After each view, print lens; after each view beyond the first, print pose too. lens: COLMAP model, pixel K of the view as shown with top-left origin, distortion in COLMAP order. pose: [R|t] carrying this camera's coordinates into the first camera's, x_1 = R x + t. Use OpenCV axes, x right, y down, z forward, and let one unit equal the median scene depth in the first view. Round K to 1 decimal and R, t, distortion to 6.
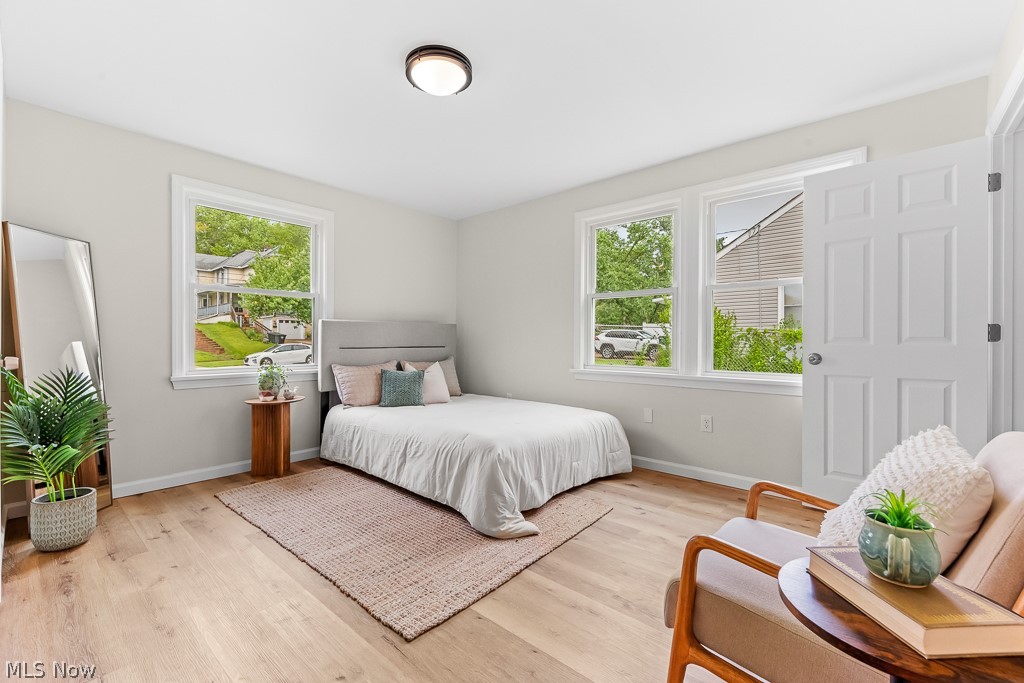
lens RADIAL K [[434.1, 0, 511.4], [0, 434.1, 346.9], [0, 0, 1]] dist [0.000616, -0.000190]
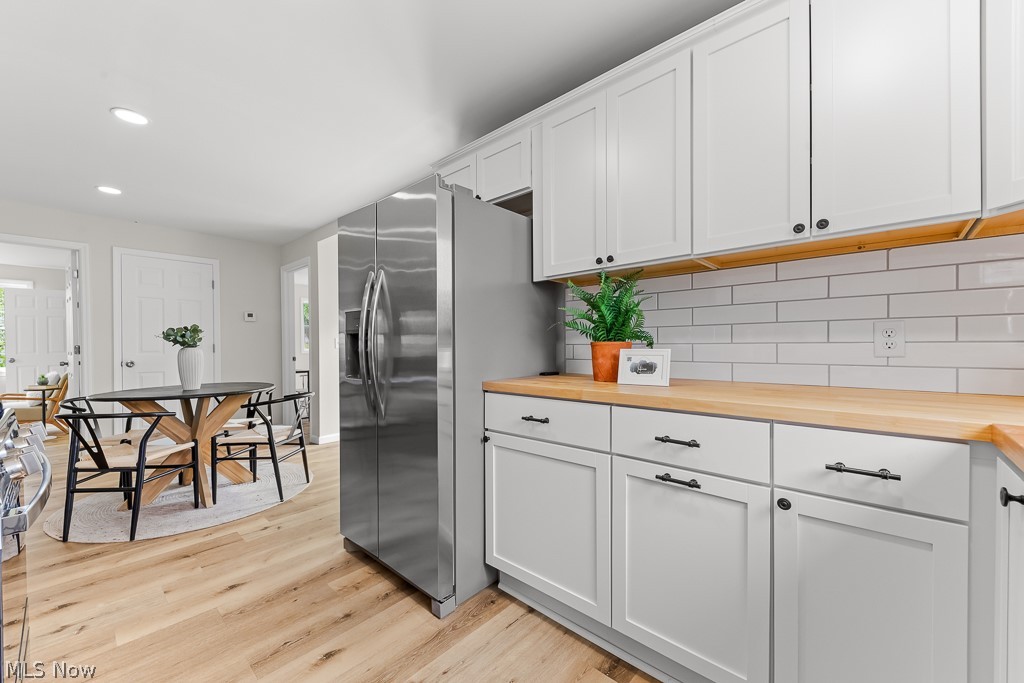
lens RADIAL K [[399.9, 0, 506.9], [0, 399.9, 347.2], [0, 0, 1]] dist [0.000837, -0.000150]
pose [[0.011302, -0.004927, 0.999924, -1.410155], [0.015283, 0.999872, 0.004754, -0.018152], [-0.999819, 0.015228, 0.011376, -1.688360]]
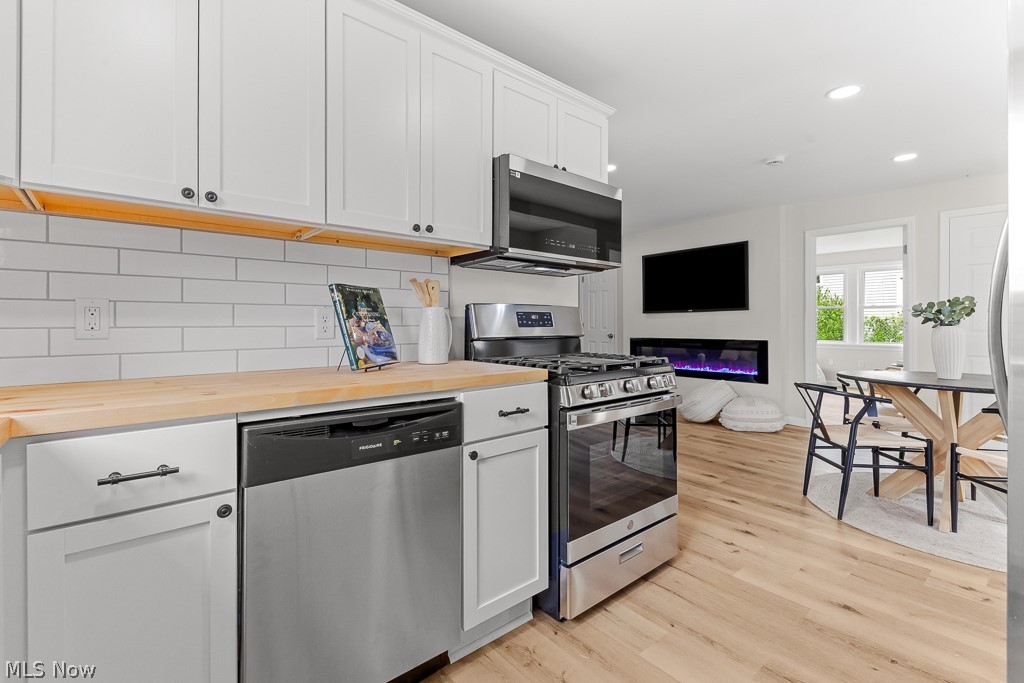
lens RADIAL K [[468.8, 0, 509.7], [0, 468.8, 324.3], [0, 0, 1]] dist [0.001270, 0.000099]
pose [[0.989283, 0.001838, -0.145999, -1.141466], [-0.003091, 0.999960, -0.008356, -0.017719], [0.145978, 0.008718, 0.989249, -1.937107]]
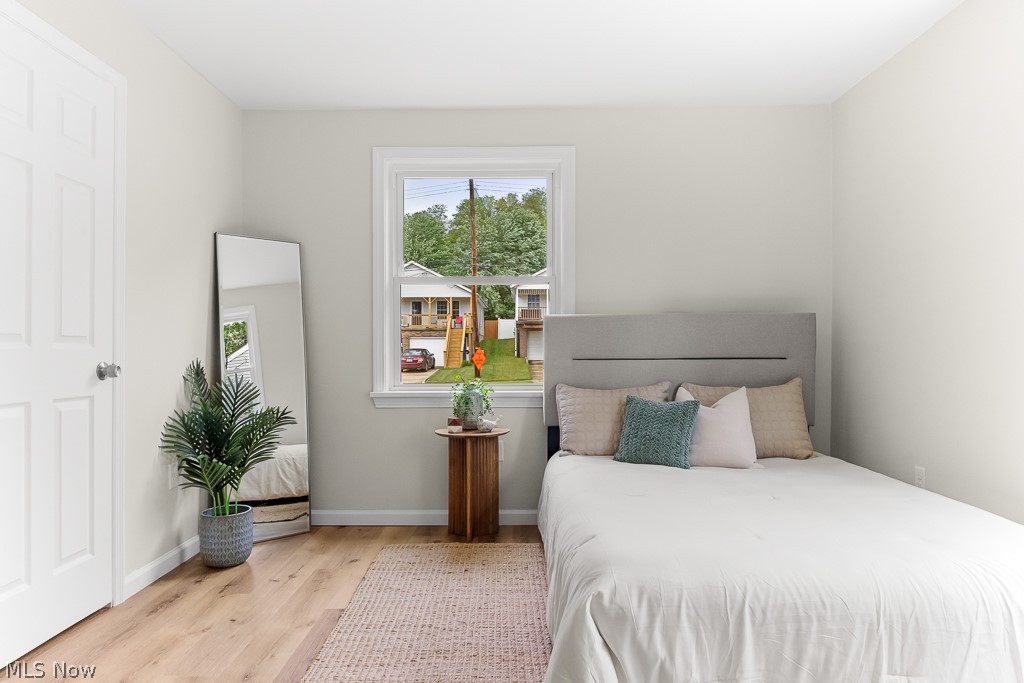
lens RADIAL K [[666.3, 0, 514.2], [0, 666.3, 348.5], [0, 0, 1]] dist [0.001931, -0.002353]
pose [[0.649853, -0.003857, -0.760050, 0.353099], [-0.005702, 0.999934, -0.009950, -0.003344], [0.760038, 0.010800, 0.649788, 0.370631]]
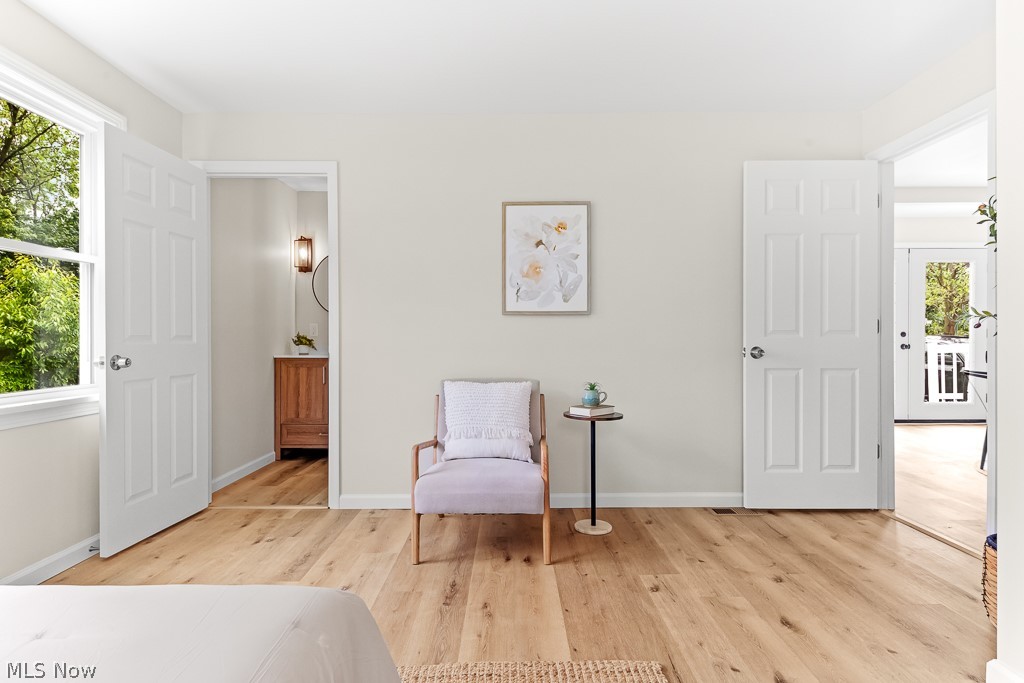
lens RADIAL K [[531.6, 0, 512.0], [0, 531.6, 341.5], [0, 0, 1]] dist [0.002303, 0.000360]
pose [[-0.651568, -0.001449, 0.758588, -0.435870], [0.009357, 0.999907, 0.009947, -0.010128], [-0.758532, 0.013579, -0.651494, 0.961476]]
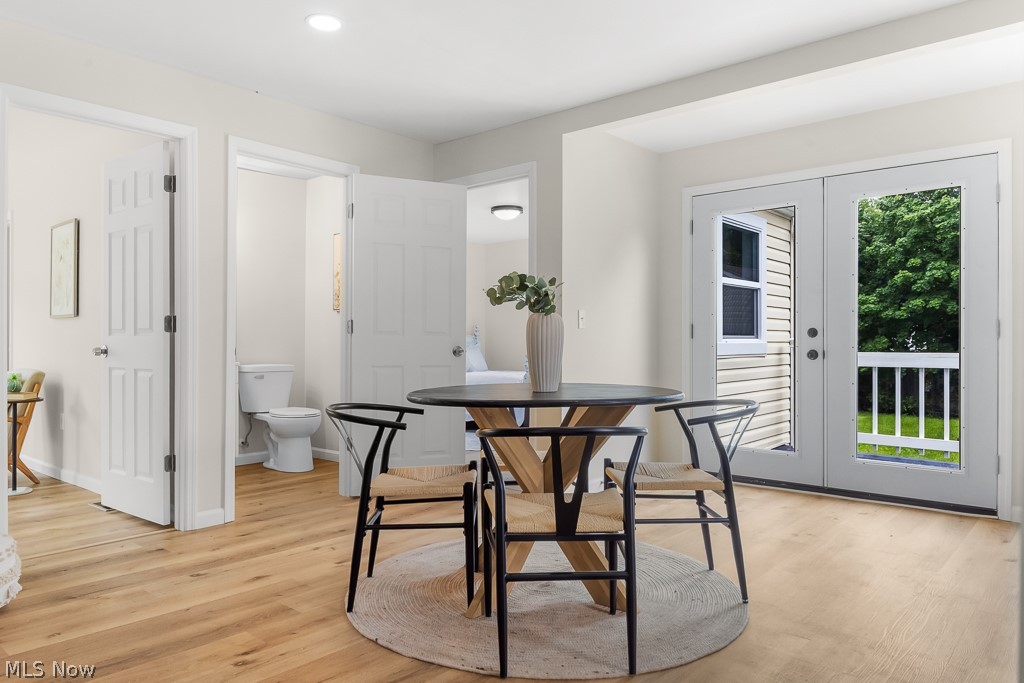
lens RADIAL K [[677.7, 0, 505.0], [0, 677.7, 340.3], [0, 0, 1]] dist [0.018441, -0.000141]
pose [[-0.004753, 0.006691, 0.999966, -1.322327], [0.007111, 0.999953, -0.006657, 0.017914], [-0.999963, 0.007080, -0.004800, -0.832570]]
